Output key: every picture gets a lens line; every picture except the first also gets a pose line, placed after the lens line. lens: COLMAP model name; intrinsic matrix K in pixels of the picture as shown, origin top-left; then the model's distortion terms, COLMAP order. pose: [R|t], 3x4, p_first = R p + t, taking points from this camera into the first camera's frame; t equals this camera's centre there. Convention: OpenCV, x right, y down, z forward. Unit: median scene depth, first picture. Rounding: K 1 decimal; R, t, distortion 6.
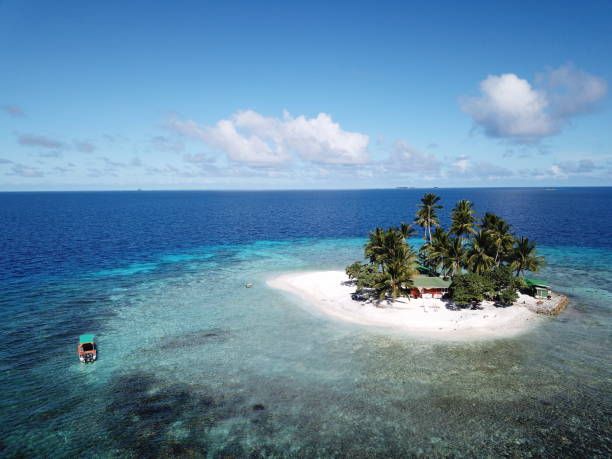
lens RADIAL K [[481.3, 0, 297.8], [0, 481.3, 230.2], [0, 0, 1]] dist [-0.003127, -0.006922]
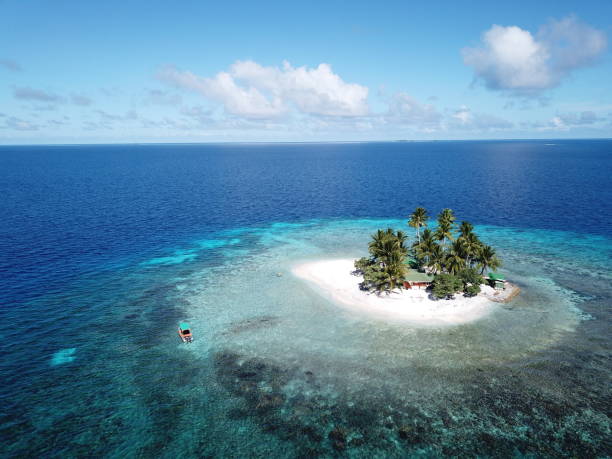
lens RADIAL K [[502.5, 0, 306.1], [0, 502.5, 206.6], [0, 0, 1]] dist [-0.010640, -0.008512]
pose [[0.999597, 0.006884, 0.027524, -0.064999], [-0.008500, 0.998220, 0.059037, -0.141384], [-0.027068, -0.059248, 0.997876, -0.319399]]
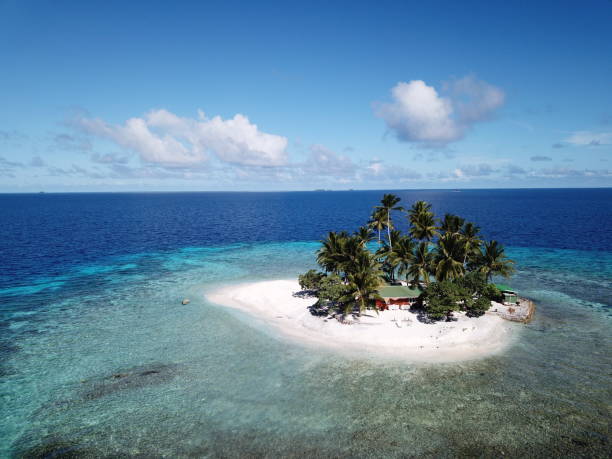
lens RADIAL K [[481.3, 0, 297.8], [0, 481.3, 230.2], [0, 0, 1]] dist [-0.003127, -0.006922]
pose [[0.985054, -0.014646, 0.171624, -0.048761], [0.015445, 0.999875, -0.003320, -0.005604], [-0.171554, 0.005921, 0.985157, 0.122108]]
